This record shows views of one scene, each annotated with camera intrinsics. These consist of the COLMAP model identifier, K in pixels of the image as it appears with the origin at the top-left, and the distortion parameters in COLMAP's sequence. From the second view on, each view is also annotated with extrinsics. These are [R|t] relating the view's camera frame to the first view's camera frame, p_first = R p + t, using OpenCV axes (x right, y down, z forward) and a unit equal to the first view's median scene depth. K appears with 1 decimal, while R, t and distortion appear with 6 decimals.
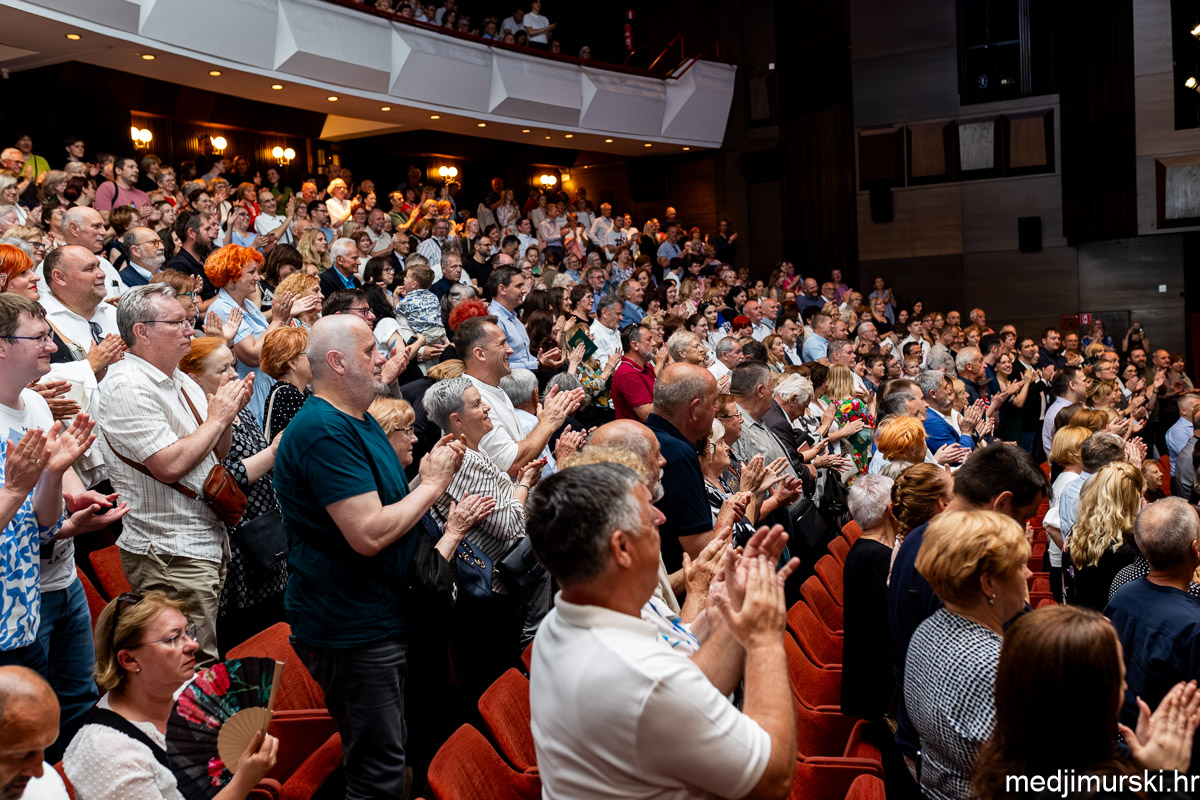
lens RADIAL K [[1137.4, 0, 596.9], [0, 1137.4, 405.8], [0, 0, 1]] dist [-0.003648, 0.005013]
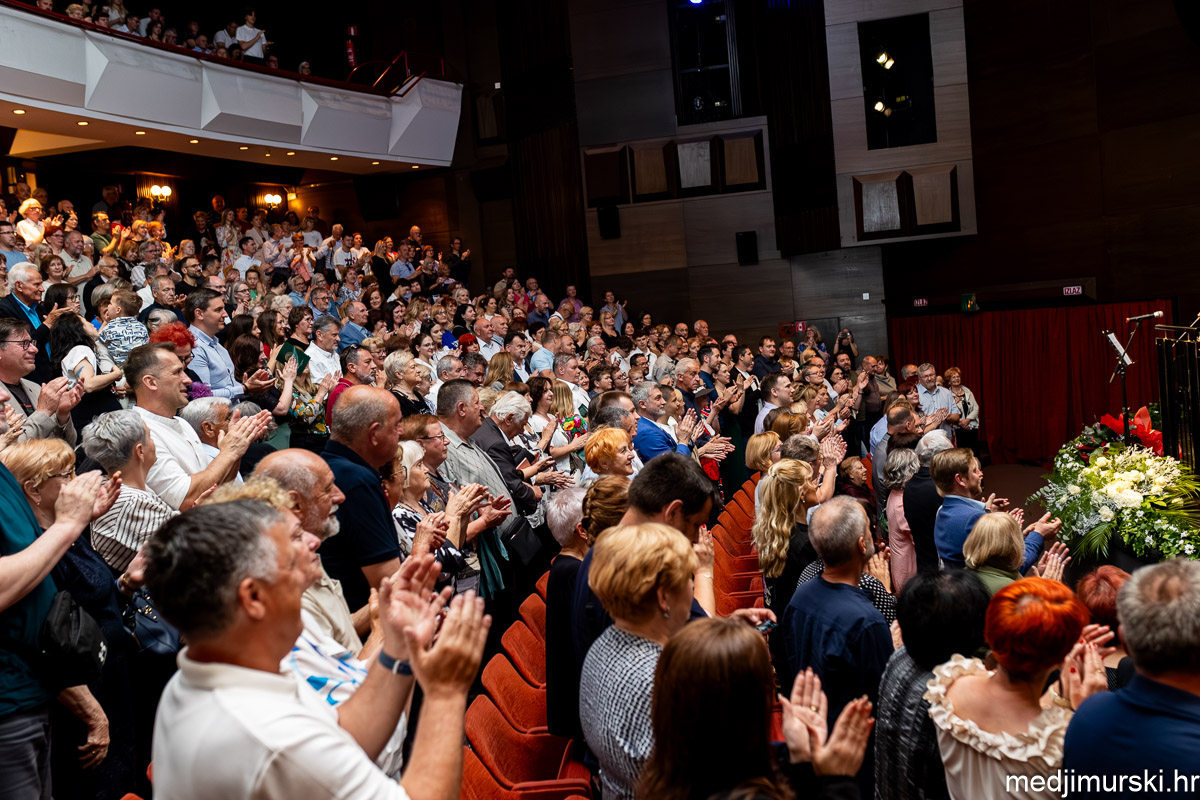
lens RADIAL K [[1137.2, 0, 600.0], [0, 1137.2, 400.0], [0, 0, 1]] dist [-0.004421, 0.008235]
pose [[0.975331, -0.043031, 0.216513, 0.015045], [0.047481, 0.998754, -0.015388, -0.000608], [-0.215581, 0.025288, 0.976158, 0.005529]]
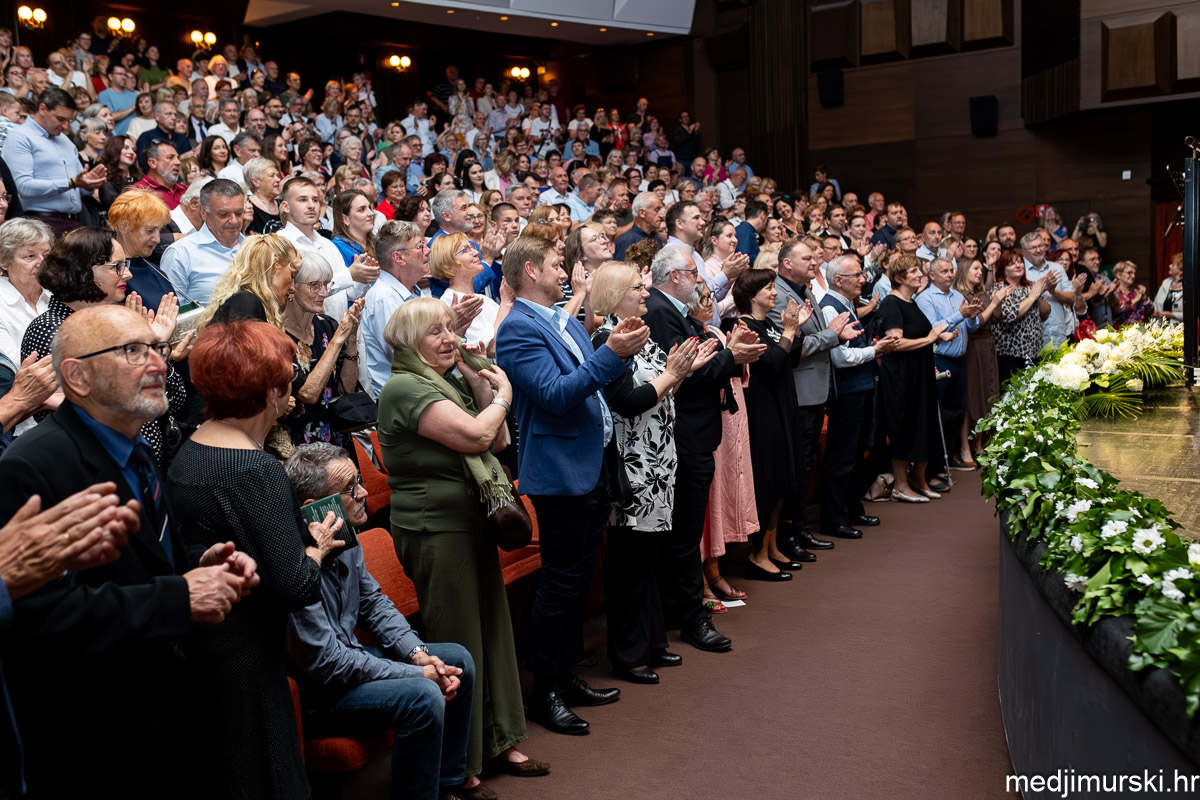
lens RADIAL K [[1137.2, 0, 600.0], [0, 1137.2, 400.0], [0, 0, 1]] dist [-0.004421, 0.008235]
pose [[0.985674, 0.034745, -0.165045, 0.253158], [-0.026665, 0.998346, 0.050924, 0.038512], [0.166542, -0.045794, 0.984970, 0.054889]]
